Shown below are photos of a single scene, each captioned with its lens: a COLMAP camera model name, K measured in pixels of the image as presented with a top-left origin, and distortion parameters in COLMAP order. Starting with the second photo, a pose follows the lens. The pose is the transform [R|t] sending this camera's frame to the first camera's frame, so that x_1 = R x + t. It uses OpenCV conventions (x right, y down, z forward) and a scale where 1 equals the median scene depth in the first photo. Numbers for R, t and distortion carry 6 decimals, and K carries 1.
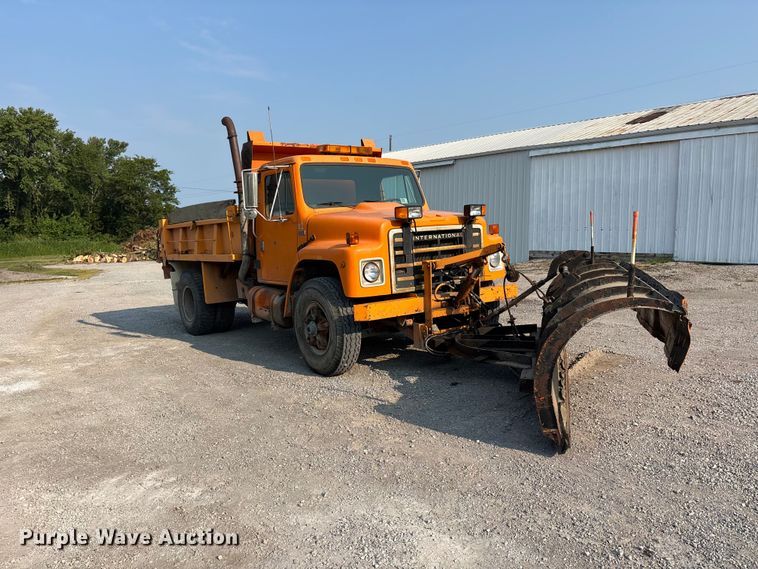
lens RADIAL K [[570.4, 0, 381.7], [0, 570.4, 281.6], [0, 0, 1]] dist [0.054088, -0.054142]
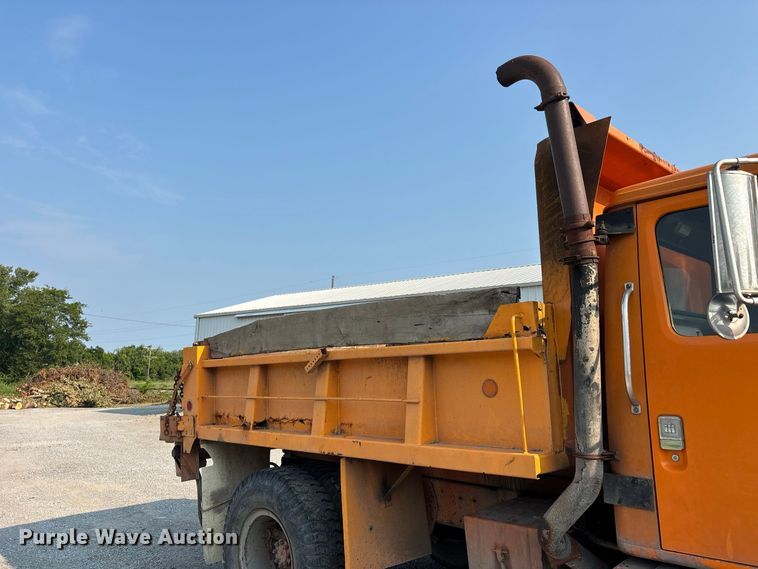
lens RADIAL K [[570.4, 0, 383.0], [0, 570.4, 283.0], [0, 0, 1]] dist [0.054088, -0.054142]
pose [[0.989196, 0.047682, 0.138629, -0.342058], [-0.011957, 0.968718, -0.247875, -0.052232], [-0.146111, 0.243539, 0.958822, 0.603598]]
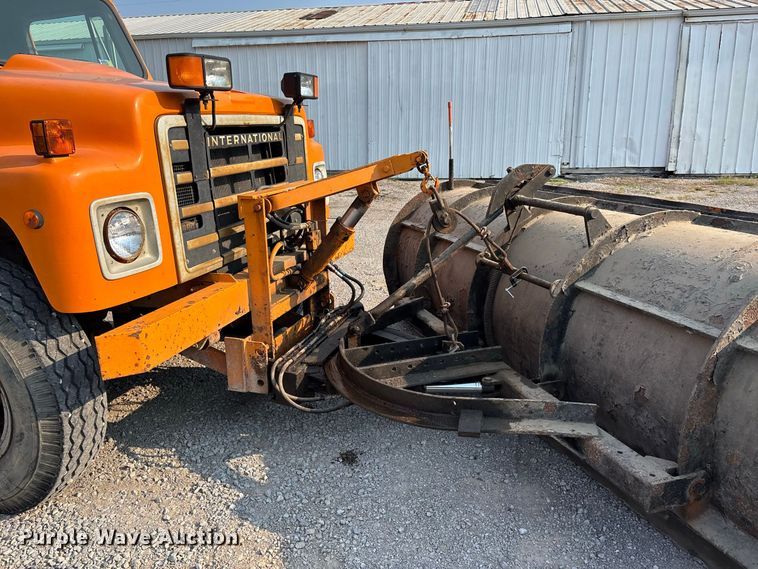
lens RADIAL K [[570.4, 0, 374.9], [0, 570.4, 287.3], [0, 0, 1]] dist [0.054088, -0.054142]
pose [[0.815431, -0.137960, 0.562174, -0.065637], [0.052745, 0.984852, 0.165181, -0.023345], [-0.576446, -0.105042, 0.810355, 0.398446]]
